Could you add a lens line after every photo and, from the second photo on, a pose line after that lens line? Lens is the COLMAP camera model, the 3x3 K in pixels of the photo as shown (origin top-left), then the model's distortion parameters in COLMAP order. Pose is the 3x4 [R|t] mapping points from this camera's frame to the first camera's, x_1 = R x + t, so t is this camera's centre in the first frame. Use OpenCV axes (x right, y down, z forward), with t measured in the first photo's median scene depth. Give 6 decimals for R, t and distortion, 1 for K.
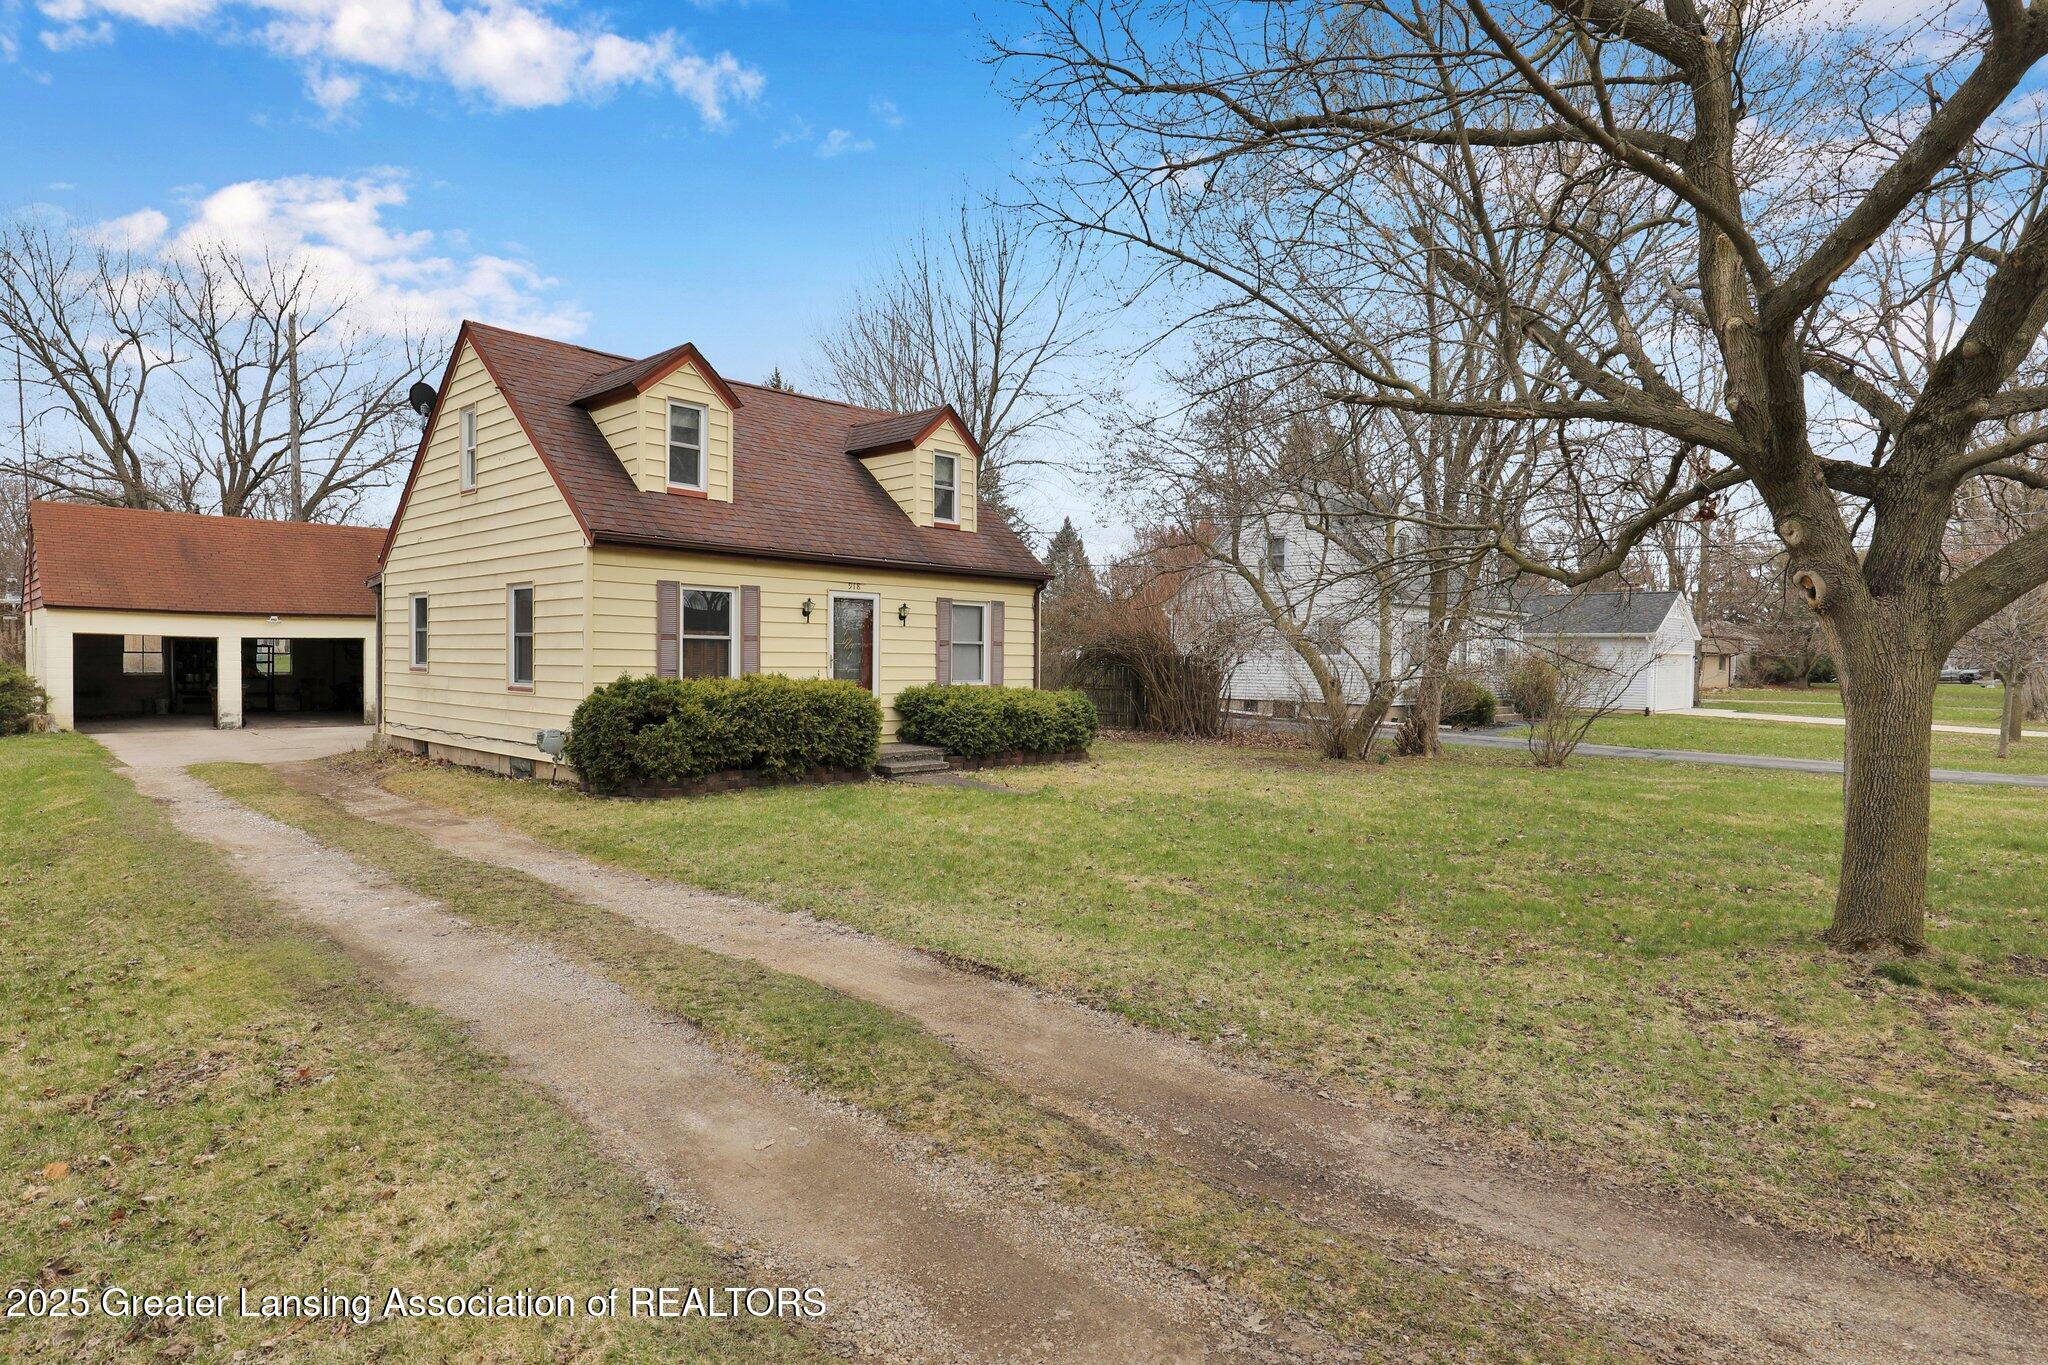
lens RADIAL K [[1117.7, 0, 1022.7], [0, 1117.7, 676.2], [0, 0, 1]] dist [-0.000054, -0.000006]
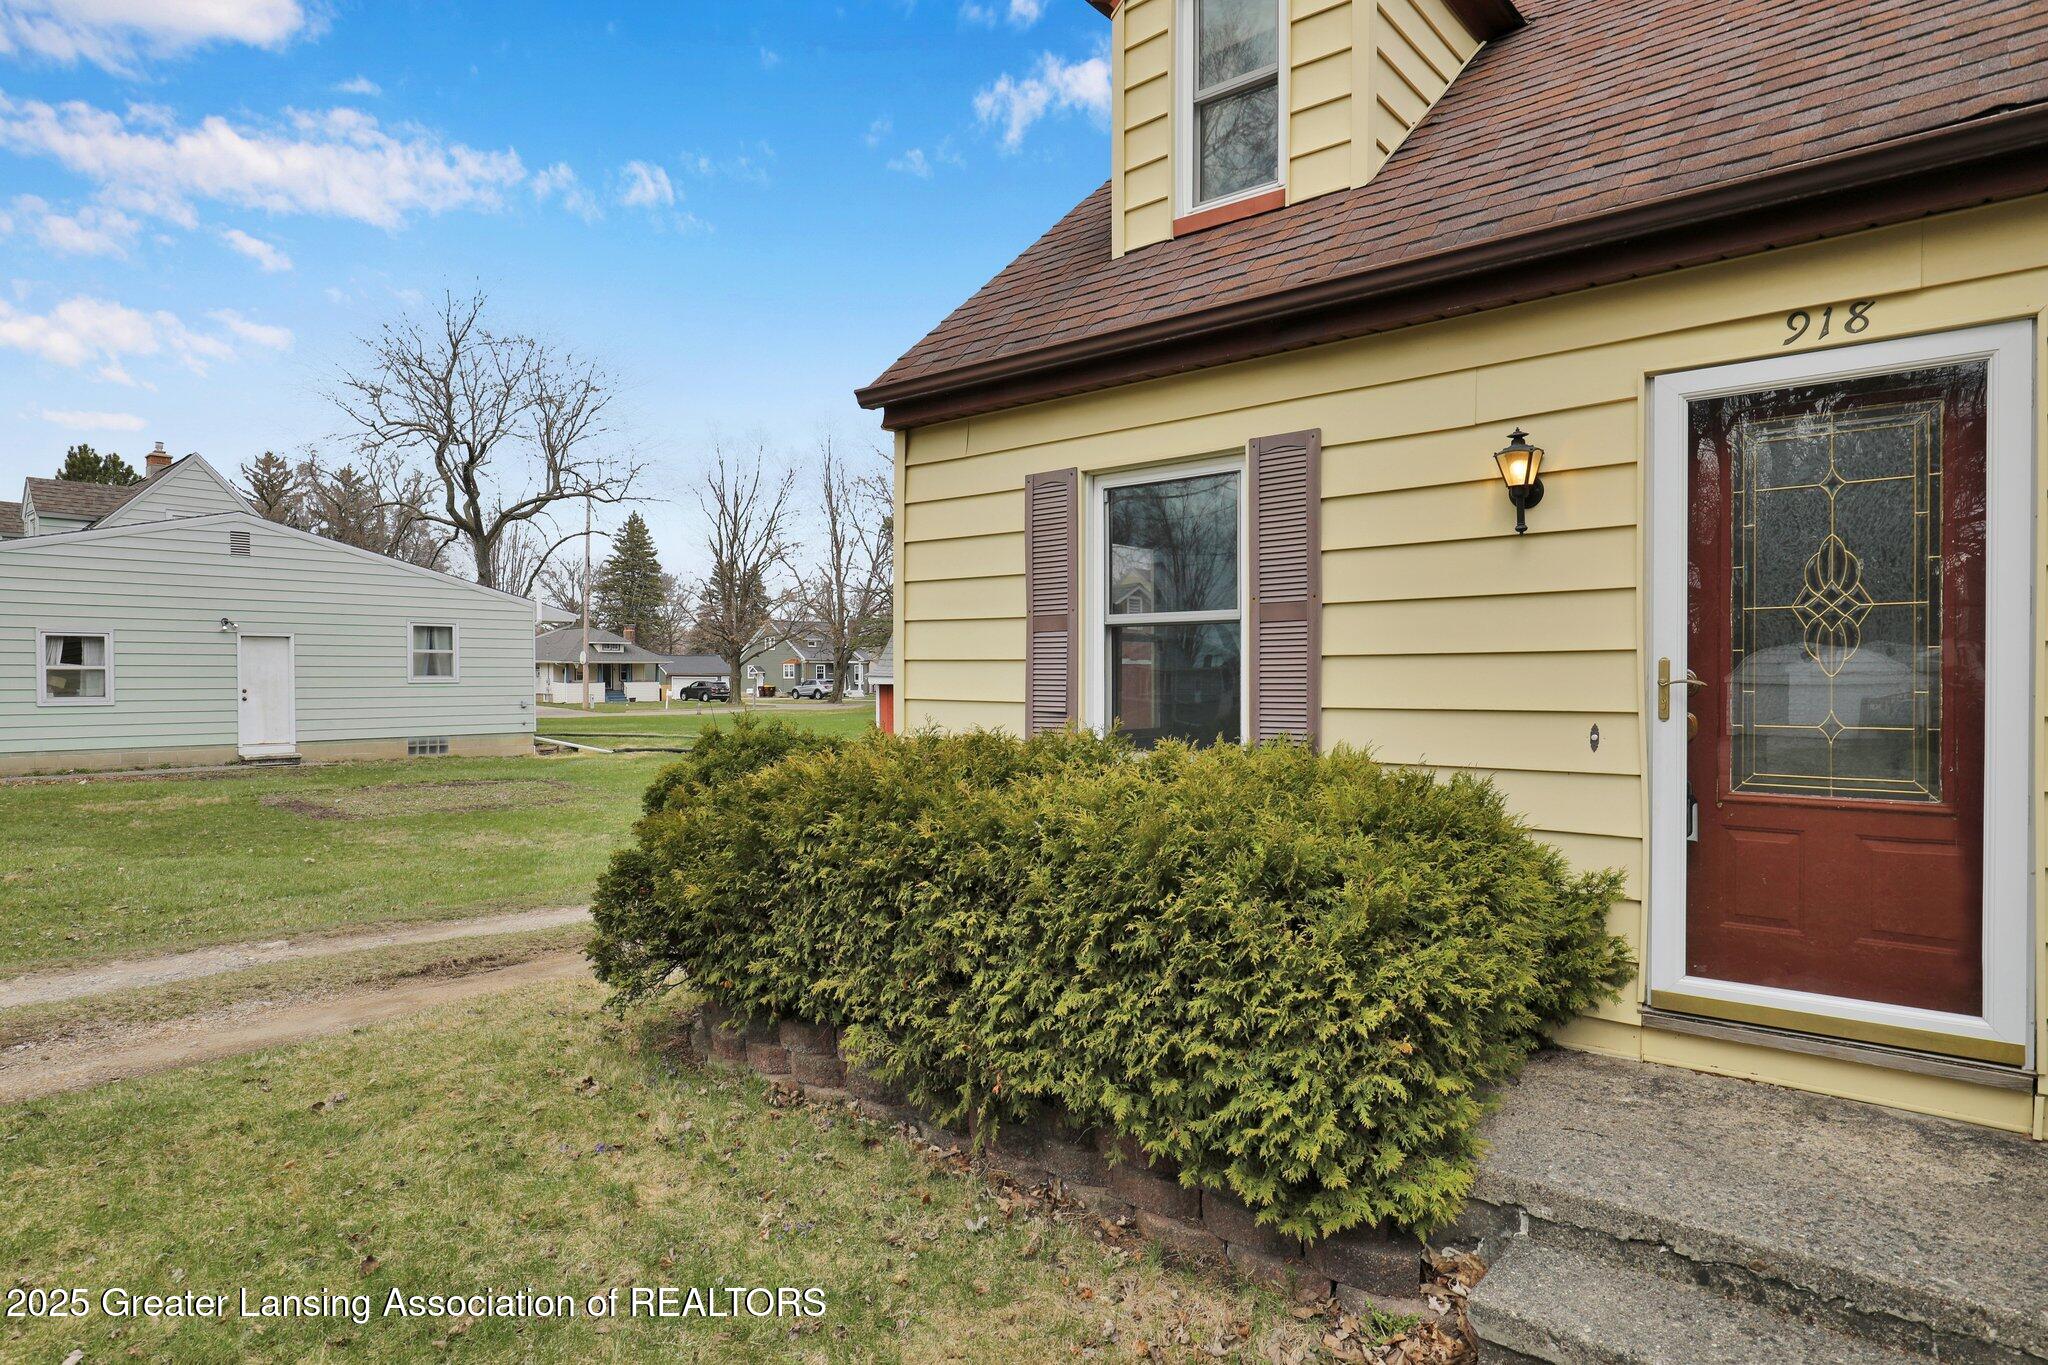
lens RADIAL K [[1136.0, 0, 1027.4], [0, 1136.0, 694.7], [0, 0, 1]] dist [-0.000378, 0.000886]
pose [[0.053337, -0.008652, -0.998539, 0.044221], [-0.025253, 0.999631, -0.010010, -0.006351], [0.998257, 0.025750, 0.053099, 0.791570]]
